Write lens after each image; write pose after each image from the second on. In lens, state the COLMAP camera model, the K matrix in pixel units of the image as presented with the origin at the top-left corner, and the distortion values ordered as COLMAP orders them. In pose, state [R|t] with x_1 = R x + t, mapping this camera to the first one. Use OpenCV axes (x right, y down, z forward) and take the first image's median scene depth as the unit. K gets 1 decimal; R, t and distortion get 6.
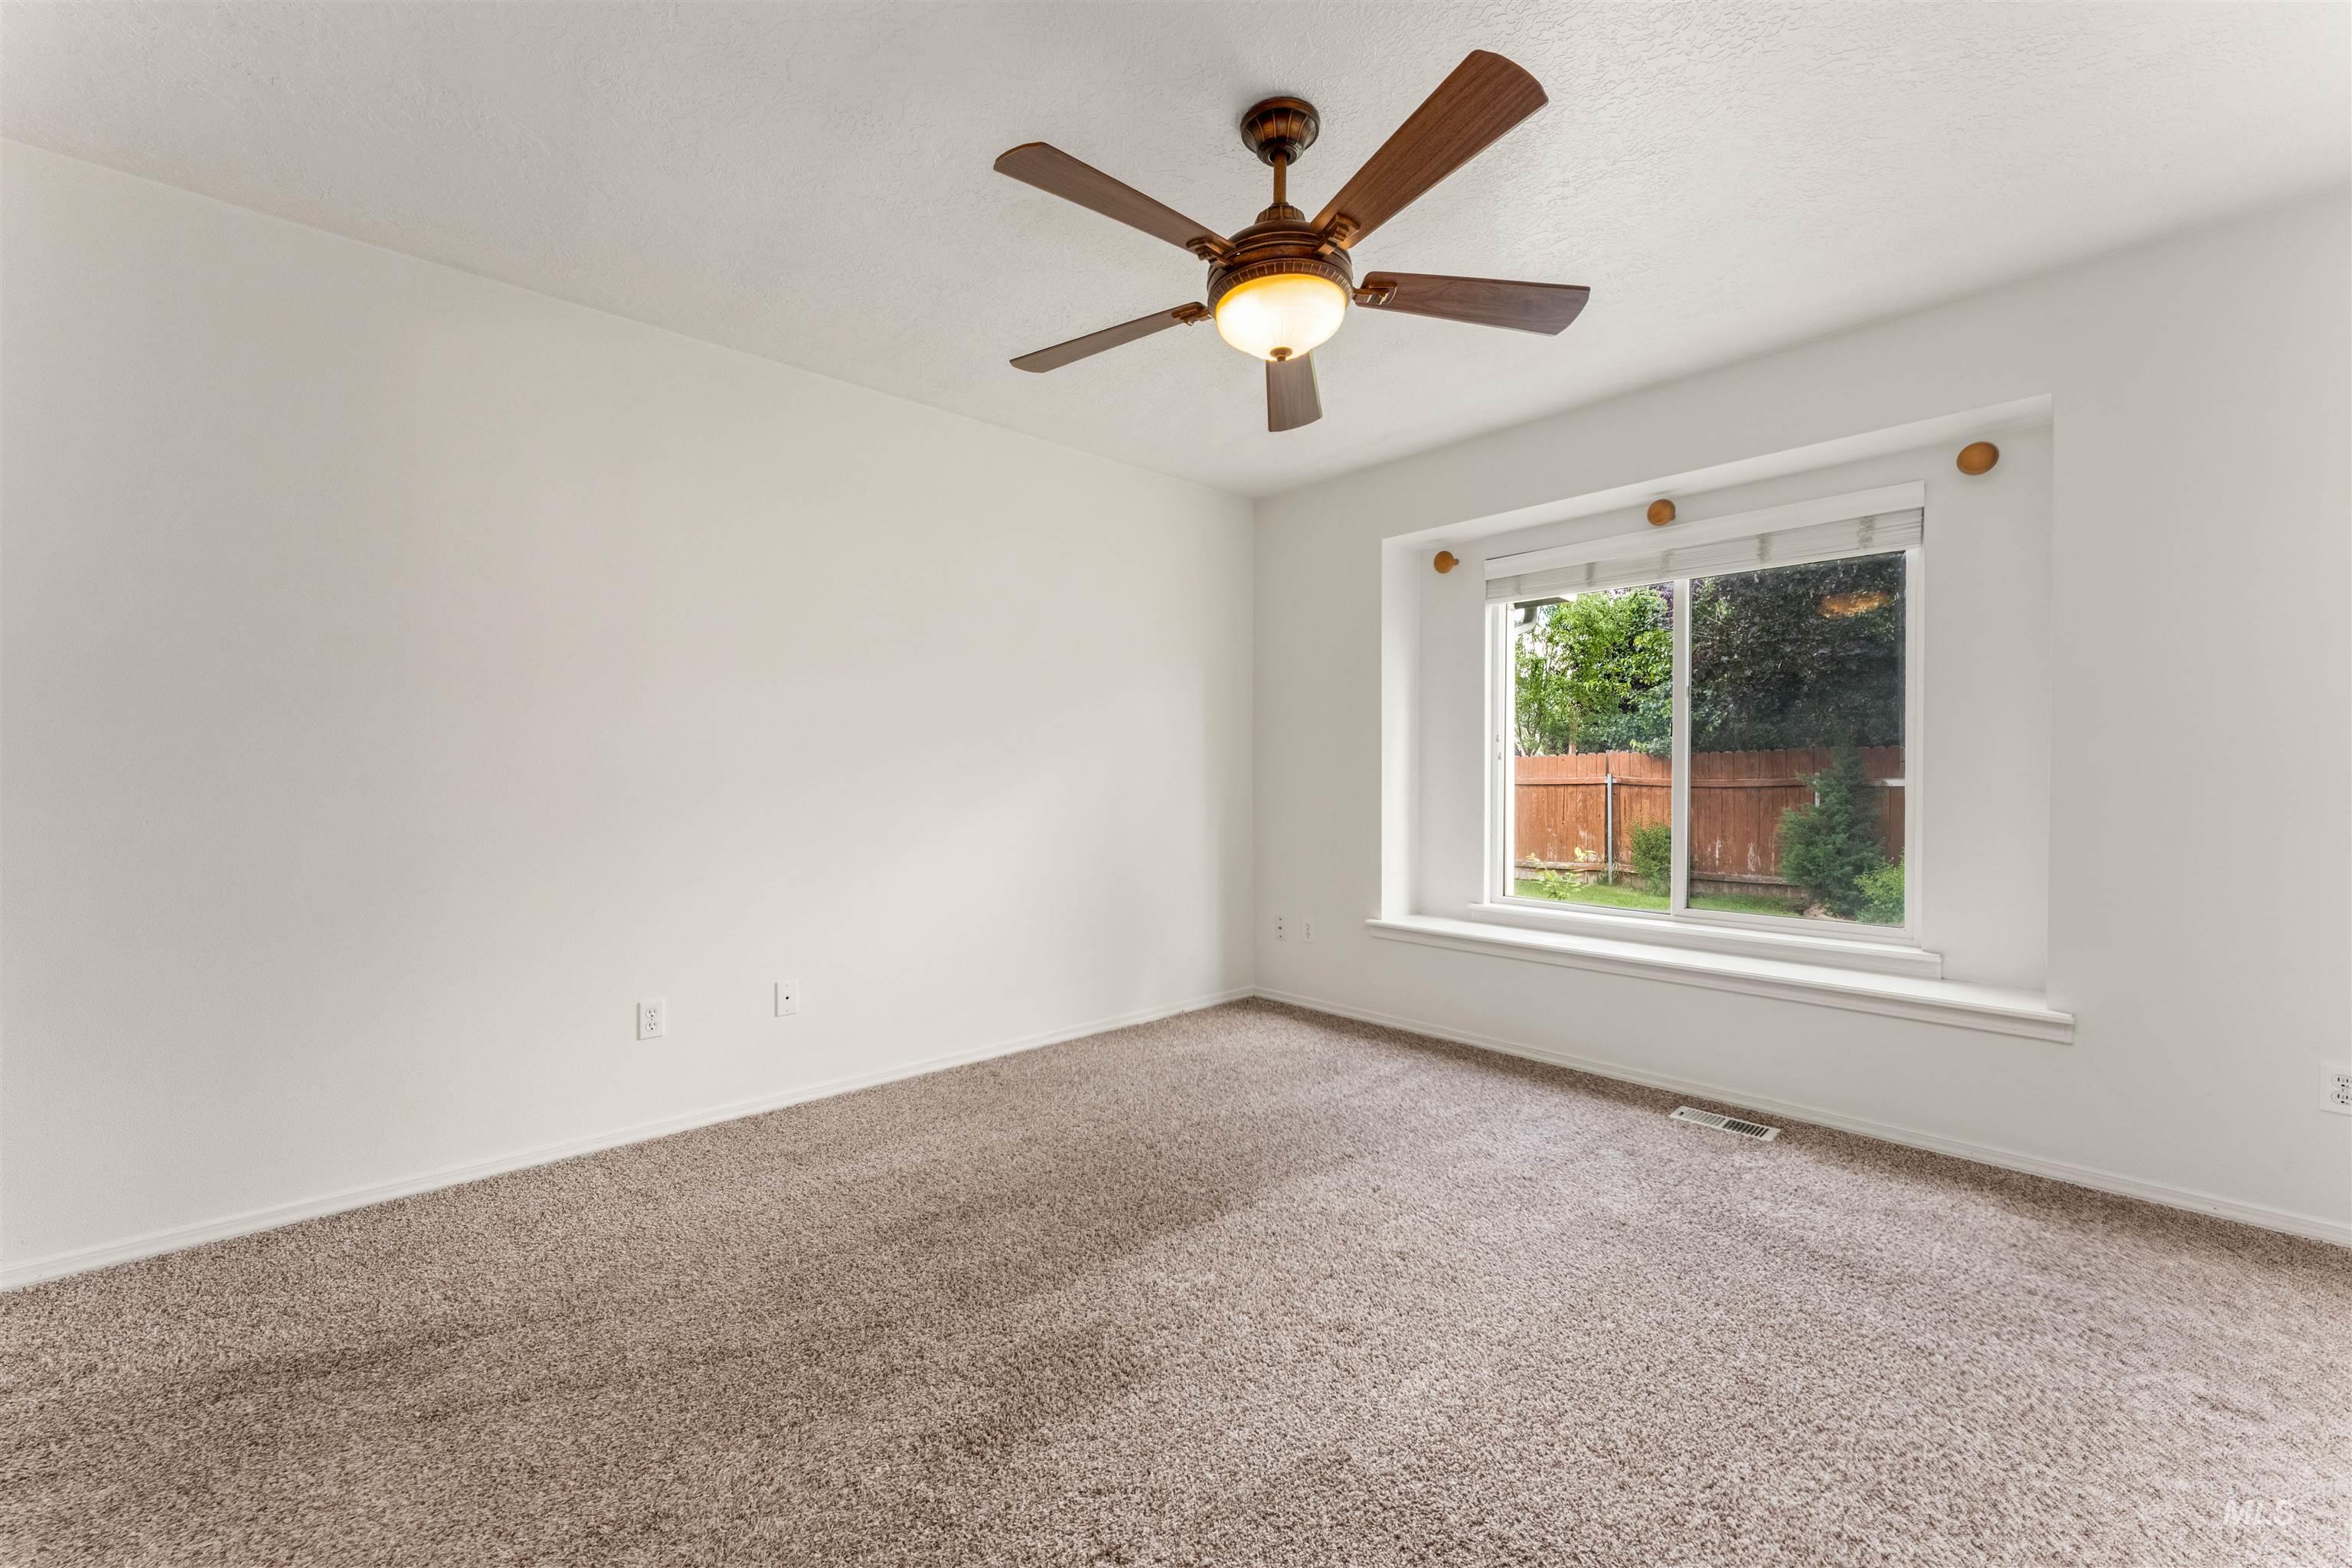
lens RADIAL K [[948.1, 0, 1167.0], [0, 948.1, 792.7], [0, 0, 1]] dist [0.002150, -0.000812]
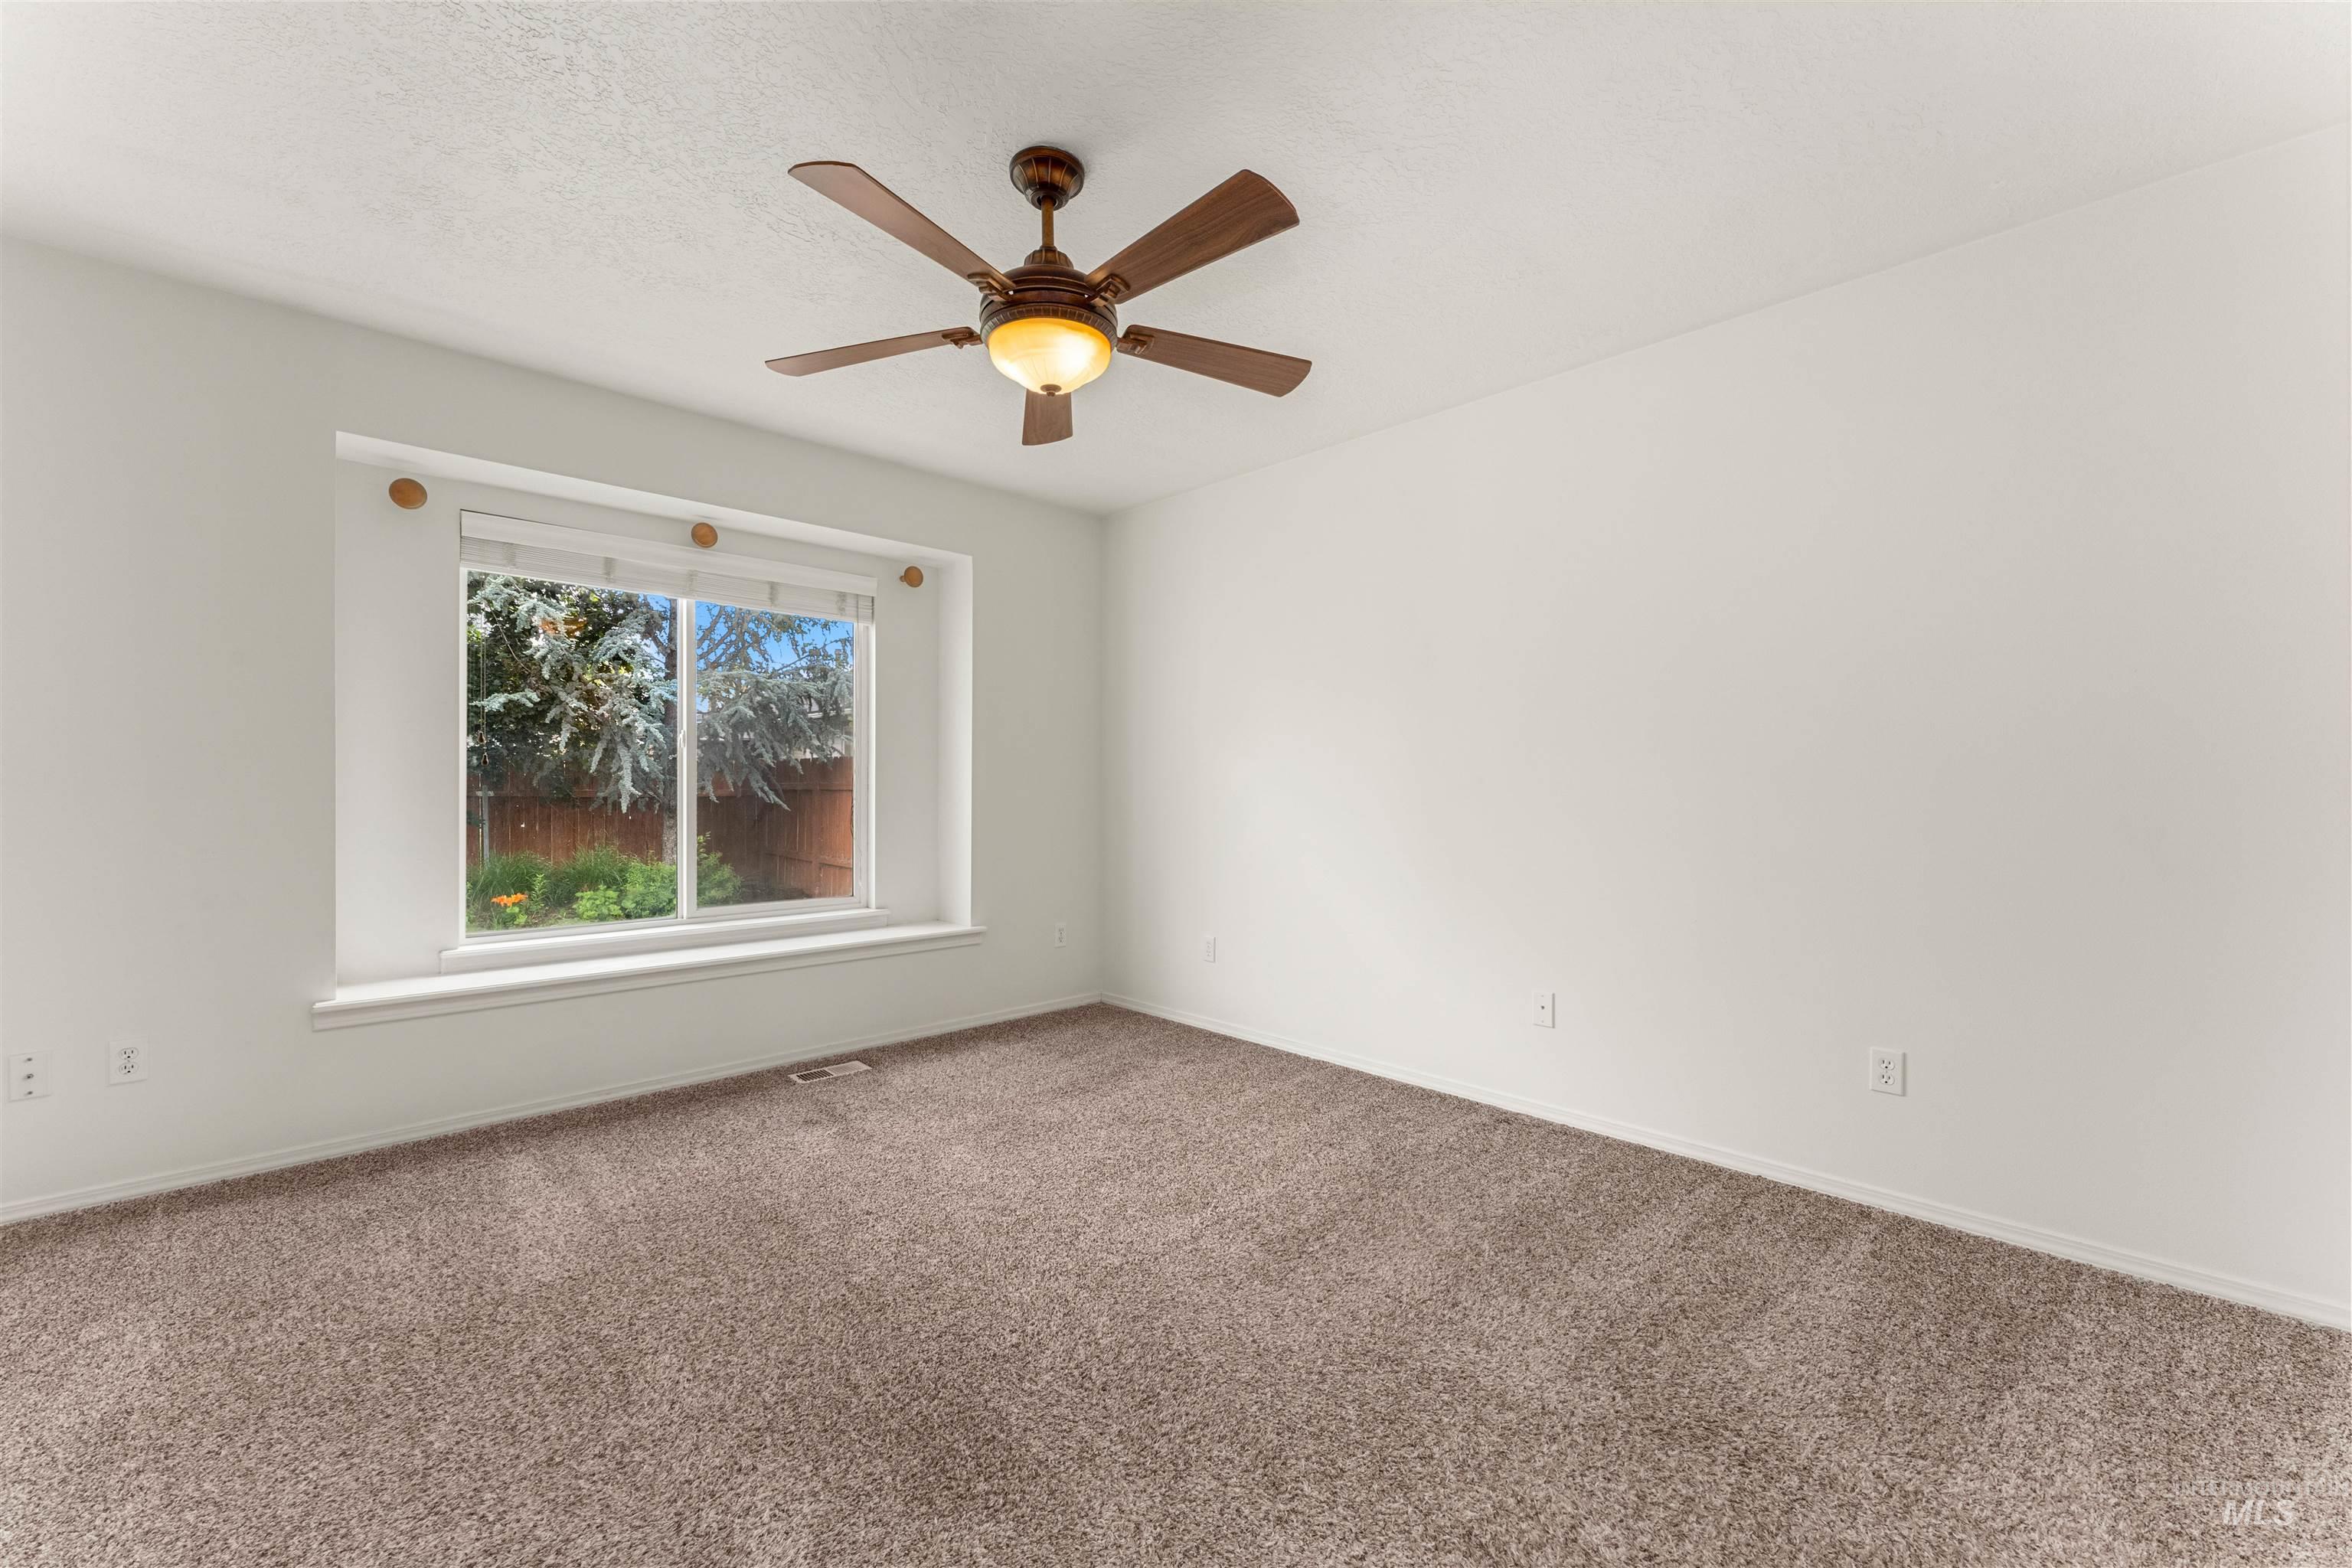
lens RADIAL K [[933.3, 0, 1170.1], [0, 933.3, 790.4], [0, 0, 1]] dist [0.000869, -0.000555]
pose [[-0.019047, -0.003689, 0.999812, -0.538223], [0.016218, 0.999860, 0.003998, -0.007806], [-0.999687, 0.016292, -0.018985, 0.513906]]
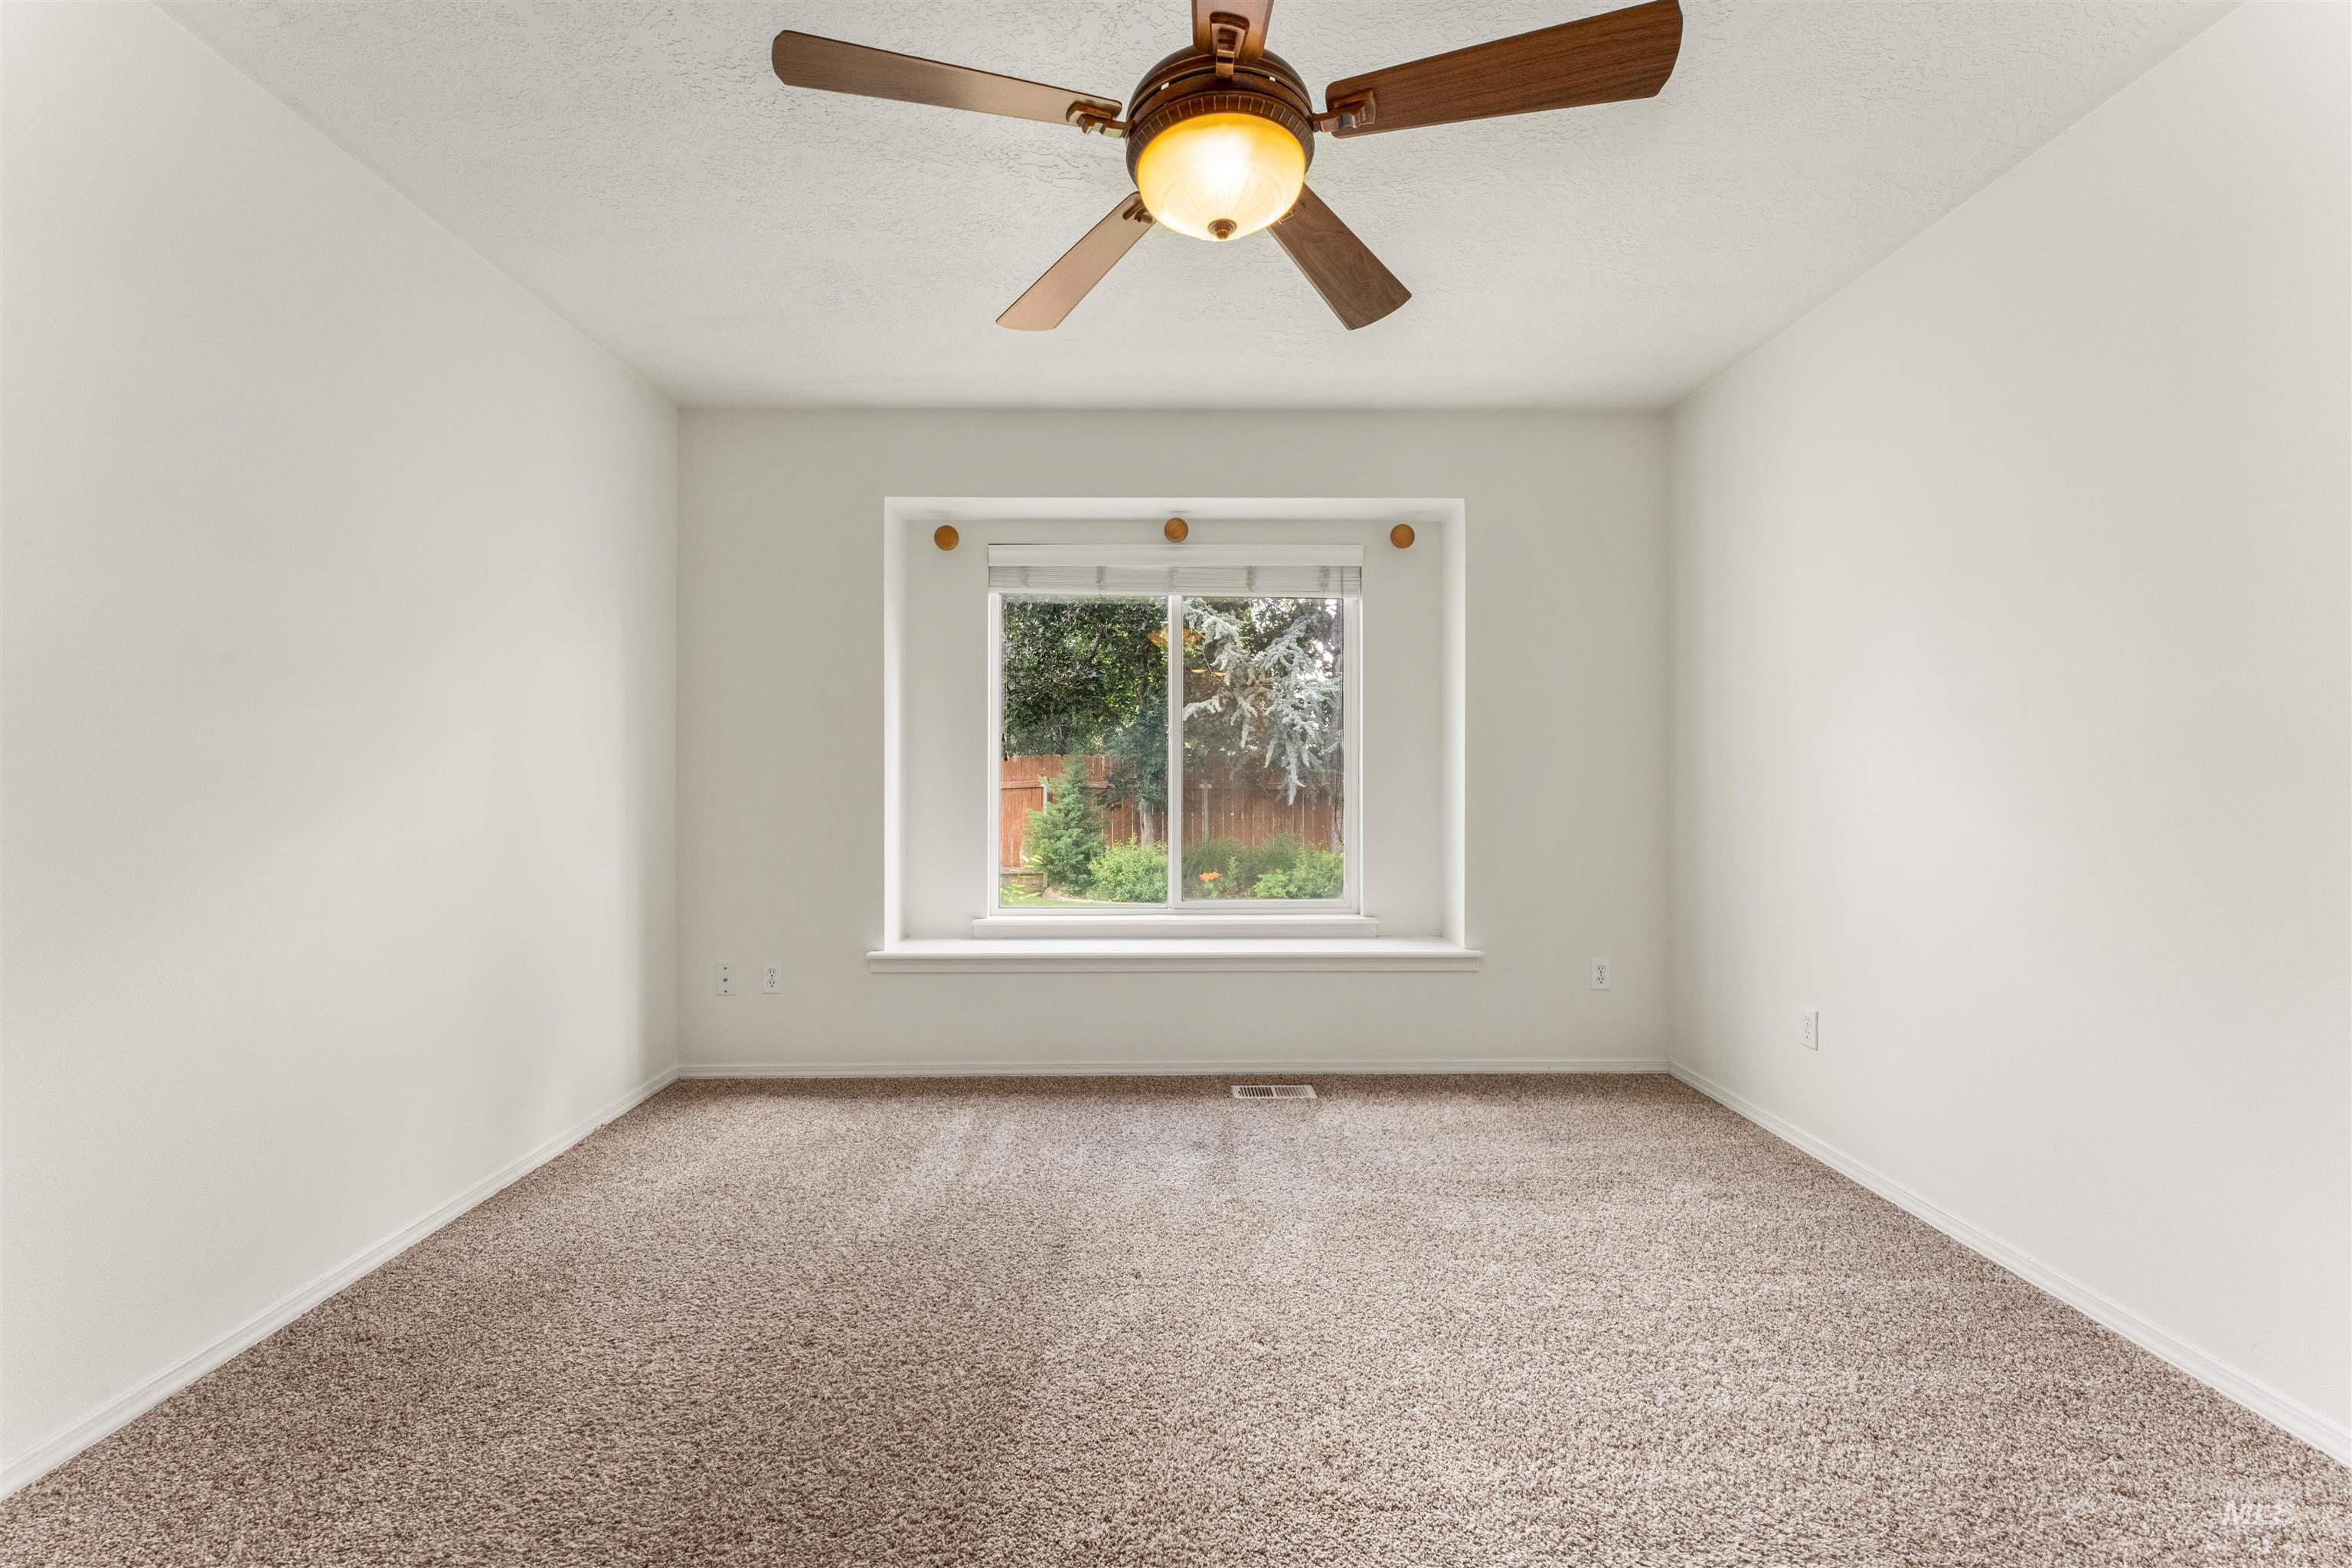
lens RADIAL K [[950.7, 0, 1180.8], [0, 950.7, 778.0], [0, 0, 1]] dist [0.001667, -0.000548]
pose [[0.663752, 0.001295, 0.747951, -0.276571], [0.013801, 0.999807, -0.013978, -0.003071], [-0.747825, 0.019601, 0.663607, 0.299161]]
